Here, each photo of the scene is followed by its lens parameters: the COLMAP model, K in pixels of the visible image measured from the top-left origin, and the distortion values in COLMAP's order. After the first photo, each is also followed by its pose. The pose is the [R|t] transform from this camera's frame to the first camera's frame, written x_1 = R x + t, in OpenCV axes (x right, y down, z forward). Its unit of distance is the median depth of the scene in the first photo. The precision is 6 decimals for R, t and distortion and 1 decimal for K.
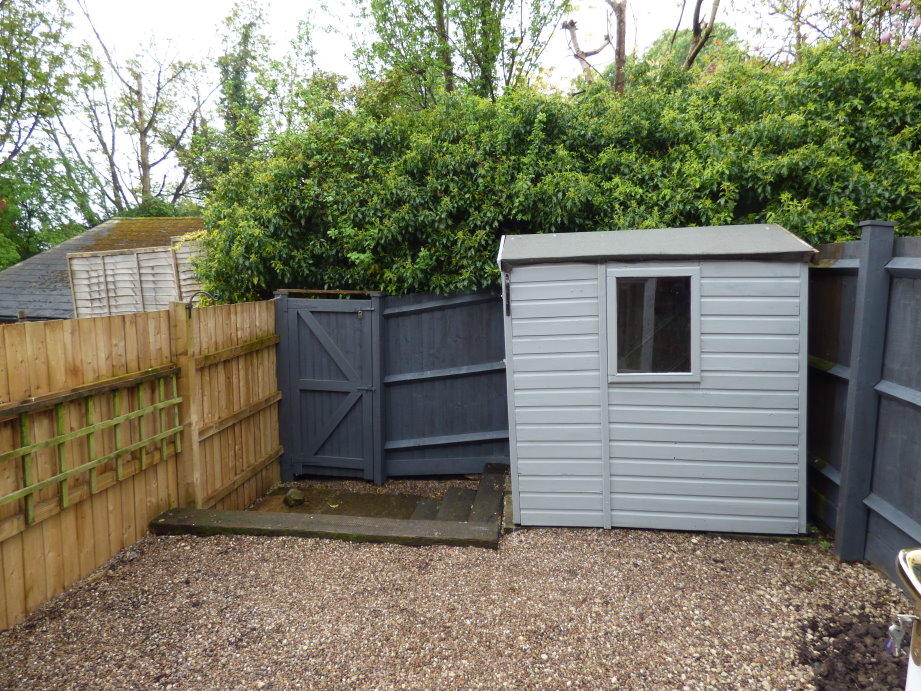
lens RADIAL K [[558.4, 0, 461.7], [0, 558.4, 345.2], [0, 0, 1]] dist [-0.000966, -0.017057]
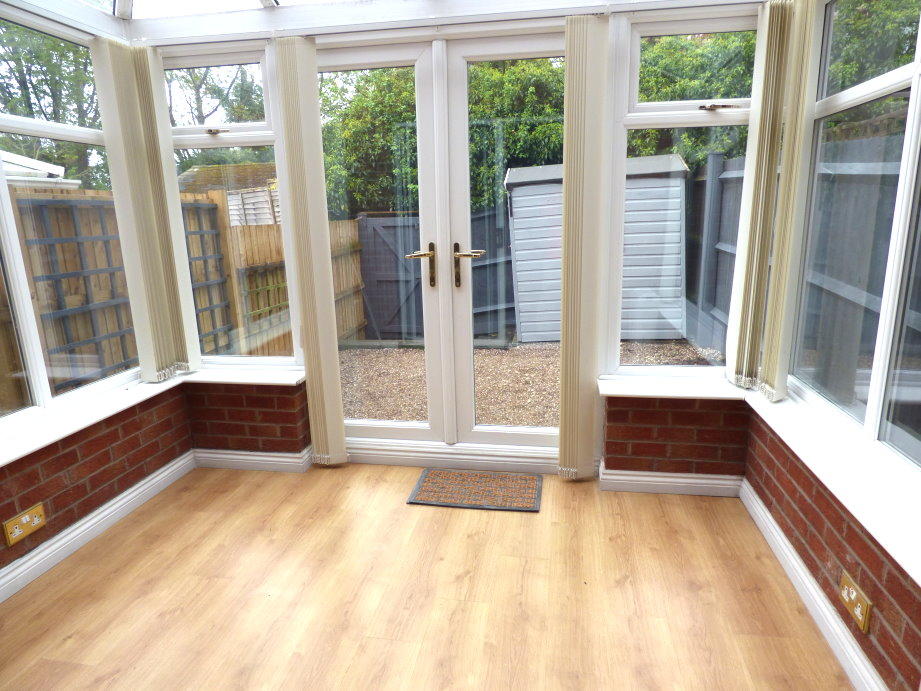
lens RADIAL K [[558.4, 0, 461.7], [0, 558.4, 345.2], [0, 0, 1]] dist [-0.000966, -0.017057]
pose [[0.998448, -0.025203, -0.049655, 0.005755], [0.030404, 0.993799, 0.106954, 0.111739], [0.046651, -0.108298, 0.993023, -0.549848]]
